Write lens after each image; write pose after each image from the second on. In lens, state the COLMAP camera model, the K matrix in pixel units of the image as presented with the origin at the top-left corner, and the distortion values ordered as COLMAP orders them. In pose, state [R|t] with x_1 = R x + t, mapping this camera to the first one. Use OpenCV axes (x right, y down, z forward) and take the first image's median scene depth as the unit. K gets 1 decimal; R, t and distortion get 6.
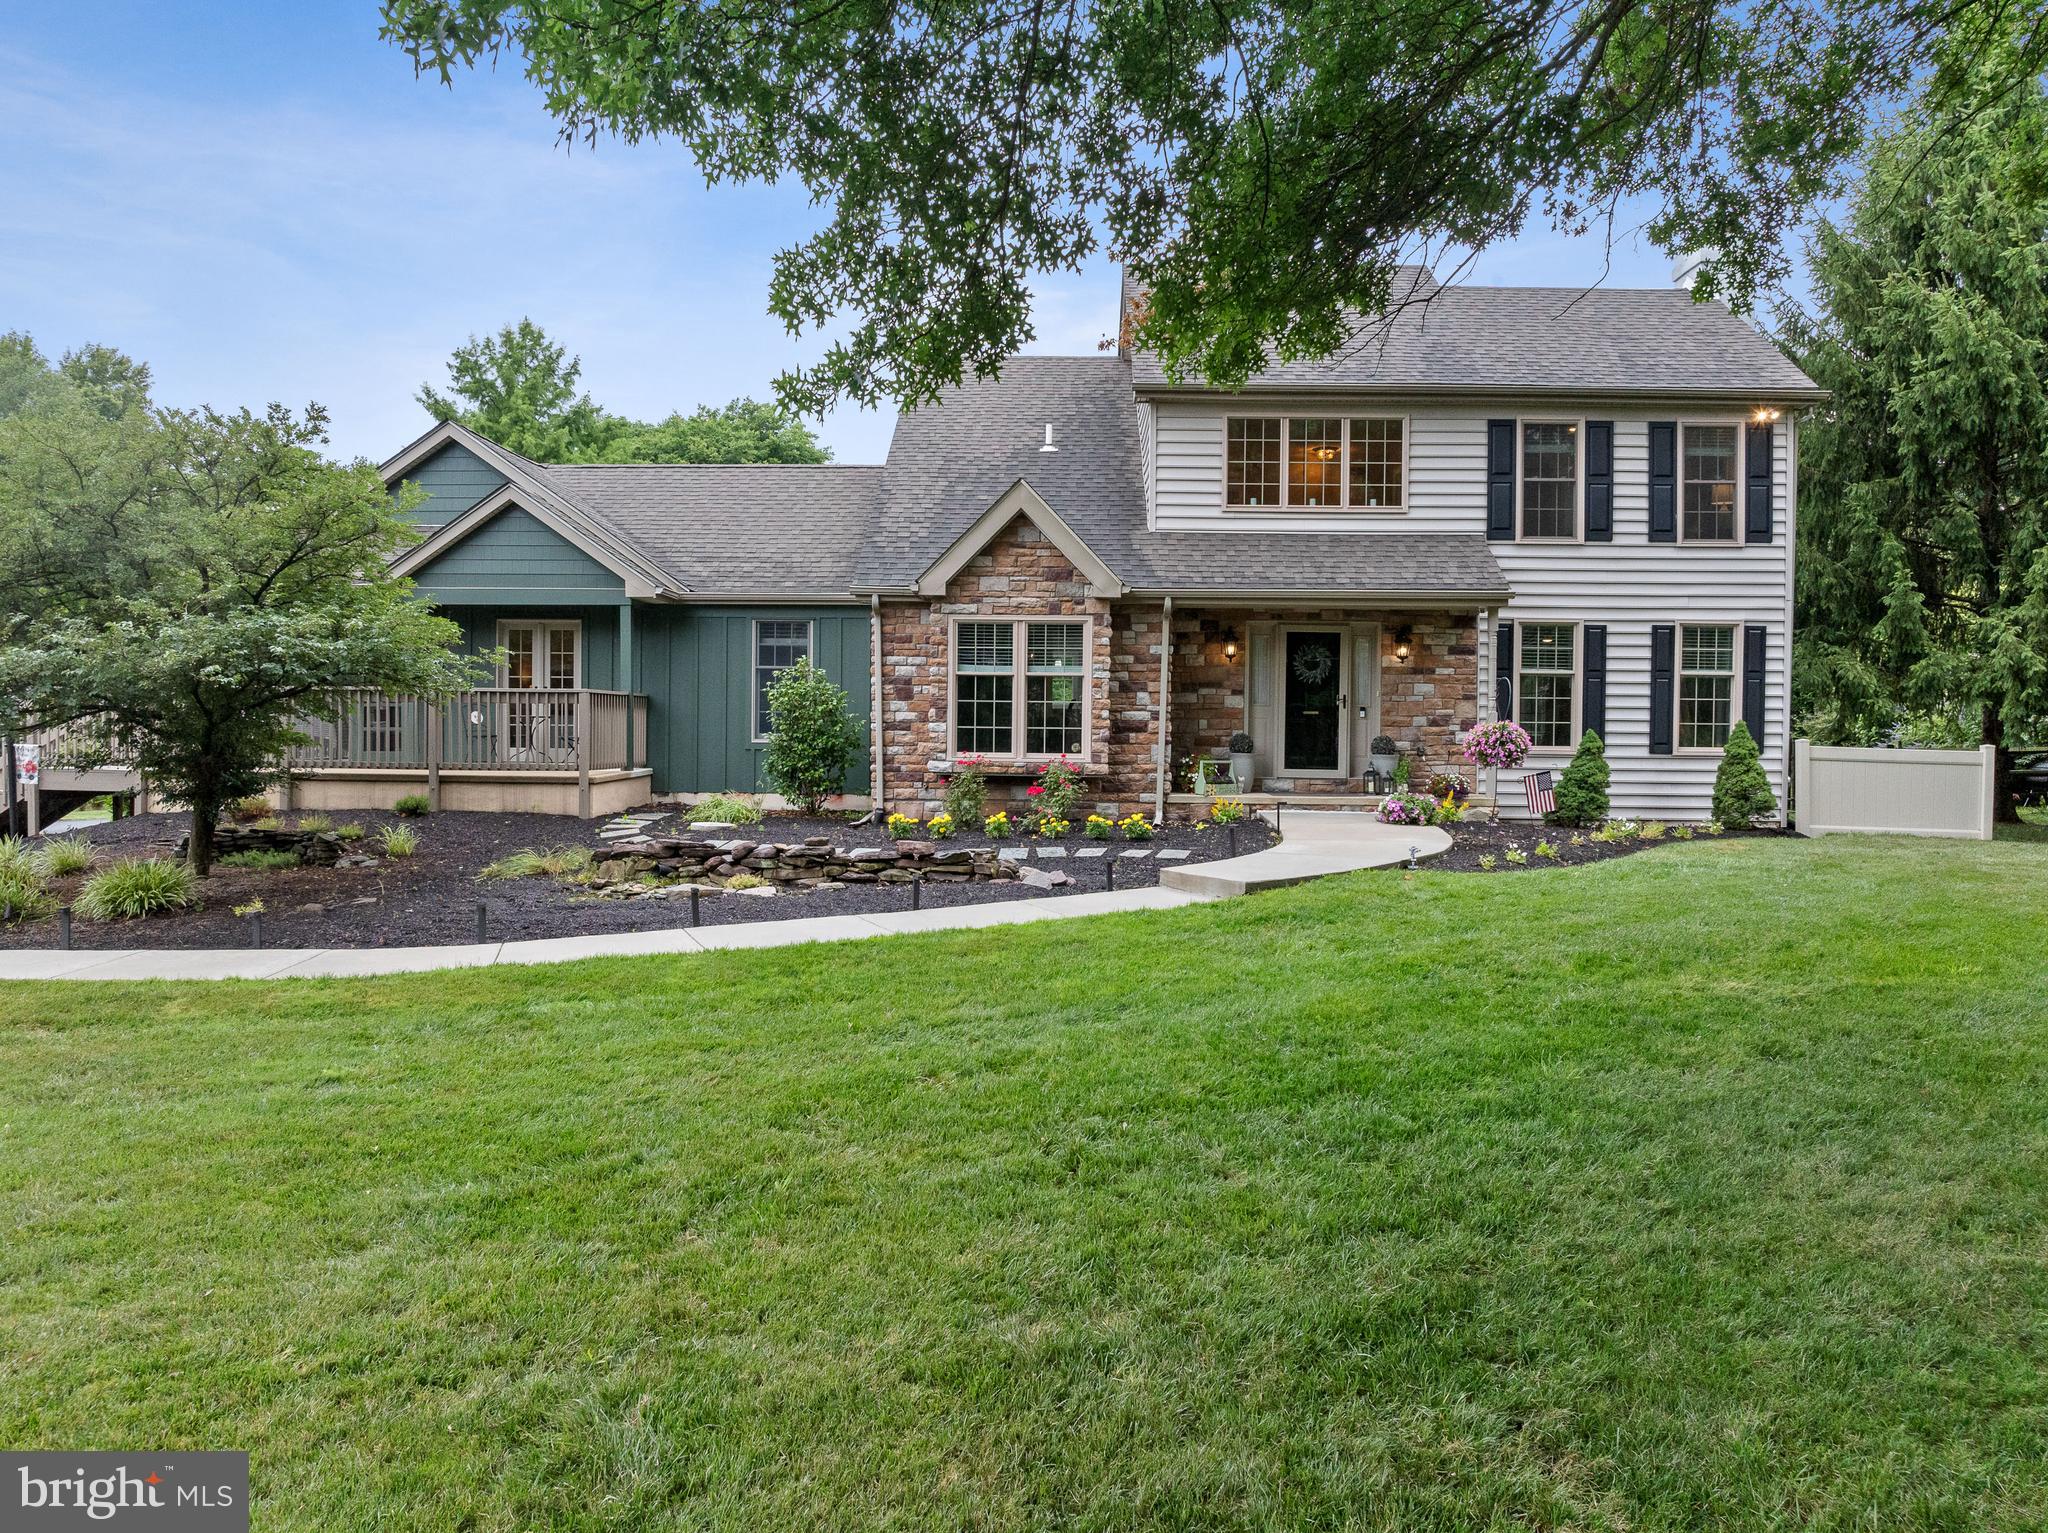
lens RADIAL K [[1454.3, 0, 1024.0], [0, 1454.3, 766.5], [0, 0, 1]] dist [-0.035488, -0.000681]
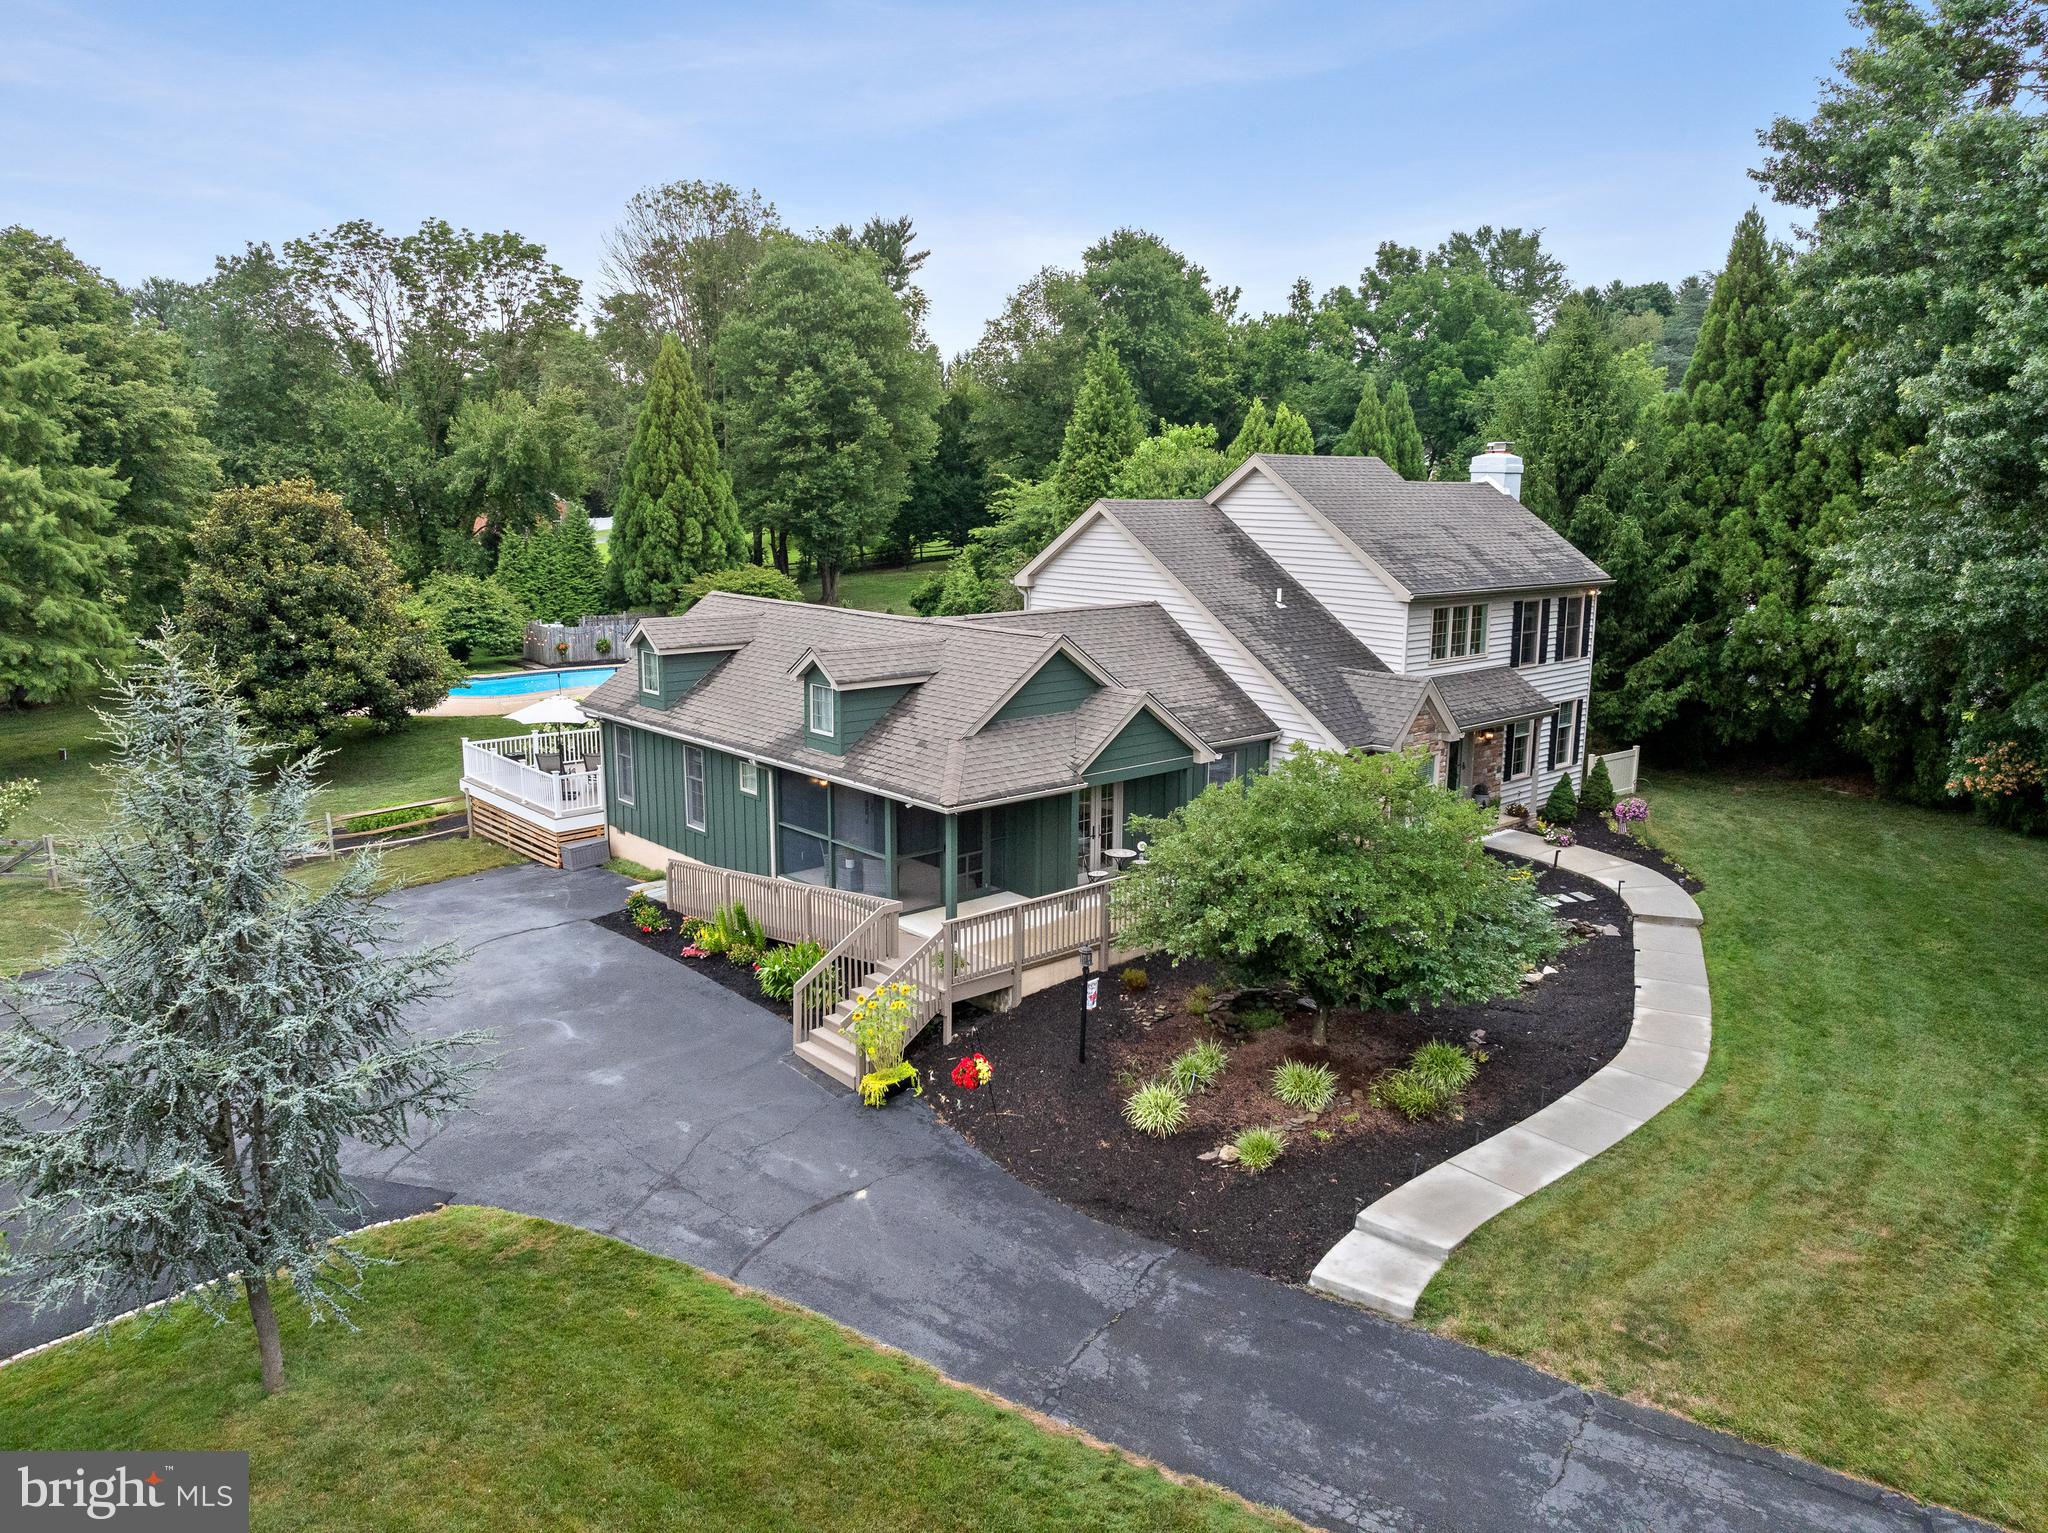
lens RADIAL K [[1427.8, 0, 1024.0], [0, 1427.8, 766.5], [0, 0, 1]] dist [-0.018356, -0.004517]
pose [[0.730975, -0.137985, 0.668308, -1.343129], [0.017546, 0.982820, 0.183731, -0.375550], [-0.682178, -0.122577, 0.720838, 0.112867]]
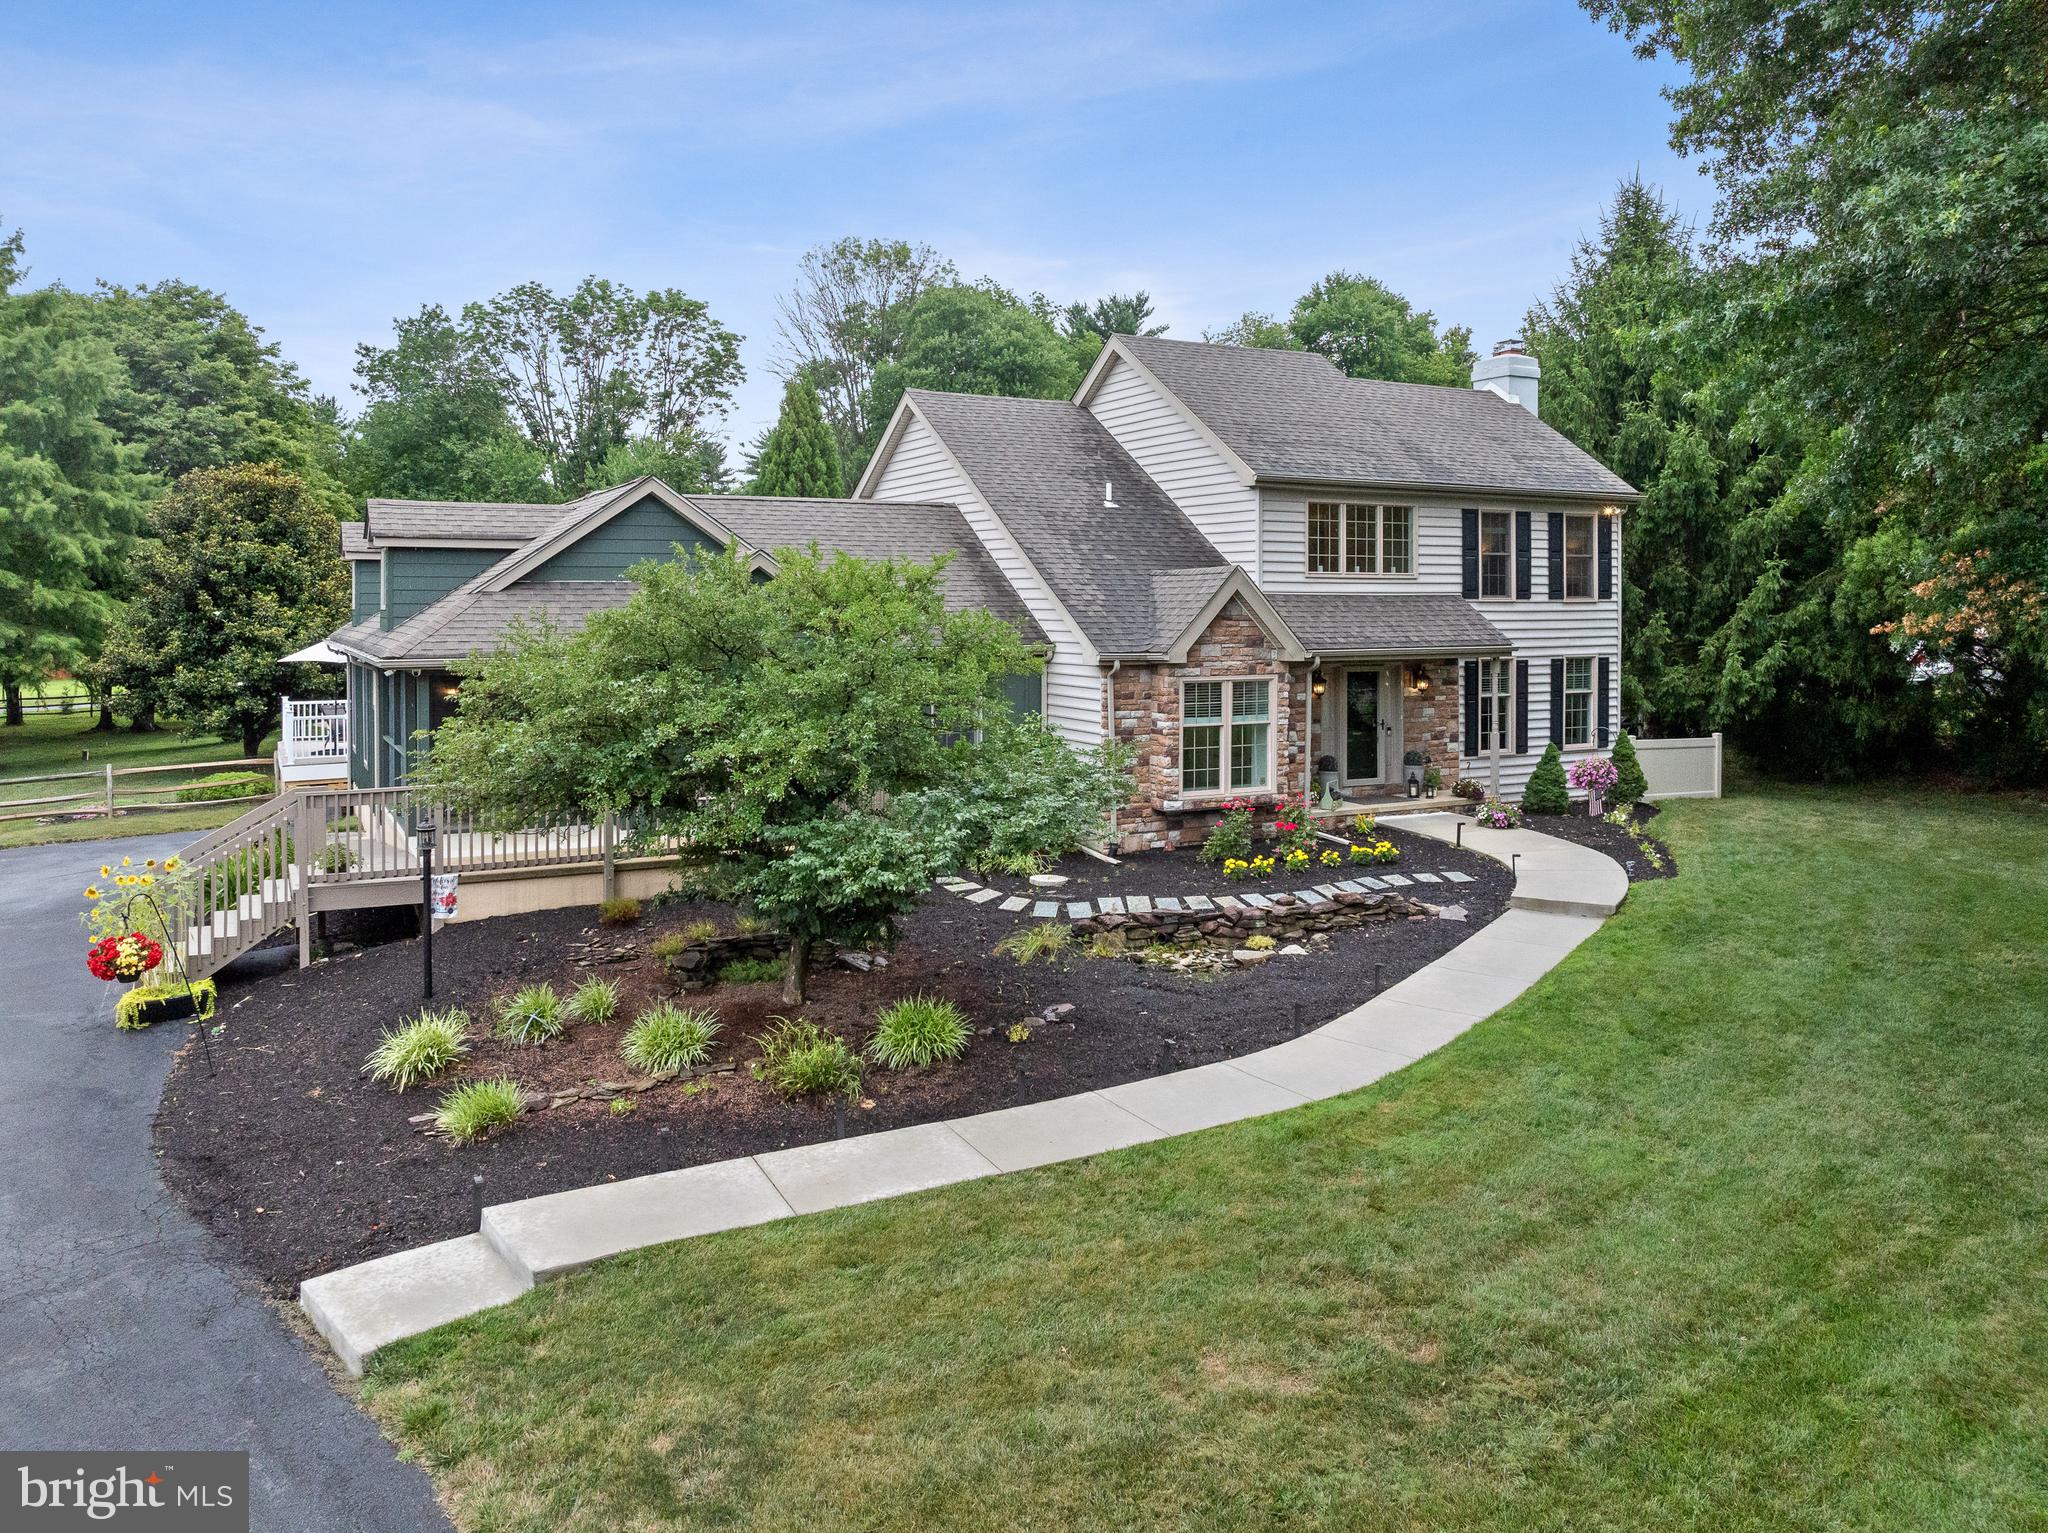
lens RADIAL K [[1475.8, 0, 1028.9], [0, 1475.8, 651.6], [0, 0, 1]] dist [-0.029966, 0.005280]
pose [[0.871084, -0.025894, 0.490452, -0.700990], [0.023007, 0.999664, 0.011916, -0.133587], [-0.490596, 0.000904, 0.871387, 0.011070]]
